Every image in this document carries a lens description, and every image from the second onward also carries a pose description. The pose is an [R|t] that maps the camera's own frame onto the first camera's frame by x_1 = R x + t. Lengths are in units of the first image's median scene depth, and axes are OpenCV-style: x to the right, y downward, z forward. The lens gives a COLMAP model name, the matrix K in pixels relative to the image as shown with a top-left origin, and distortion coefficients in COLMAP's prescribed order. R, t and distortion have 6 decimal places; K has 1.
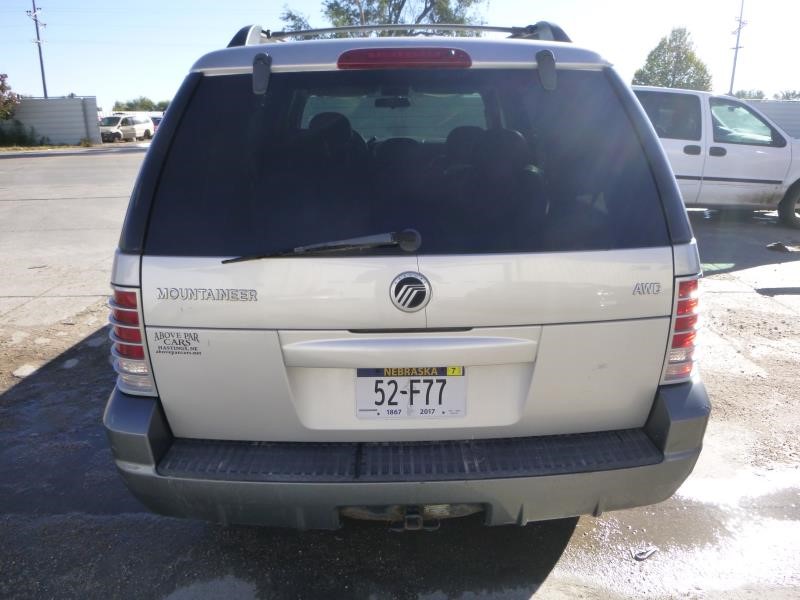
lens RADIAL K [[580.1, 0, 399.2], [0, 580.1, 299.5], [0, 0, 1]] dist [-0.036428, -0.009423]
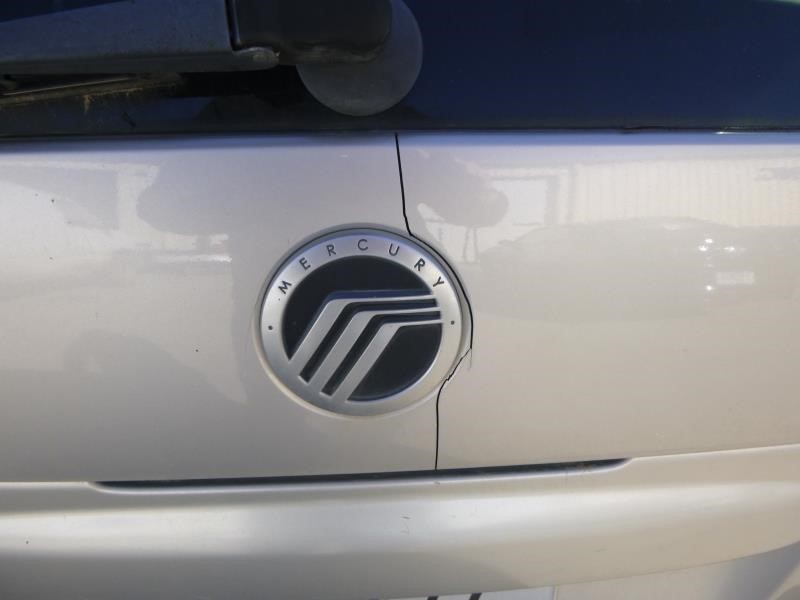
lens RADIAL K [[580.1, 0, 399.5], [0, 580.1, 299.9], [0, 0, 1]] dist [-0.036428, -0.009423]
pose [[0.999910, 0.001625, 0.013285, 0.028997], [-0.004607, 0.973733, 0.227648, -0.067270], [-0.012566, -0.227689, 0.973653, 0.812682]]
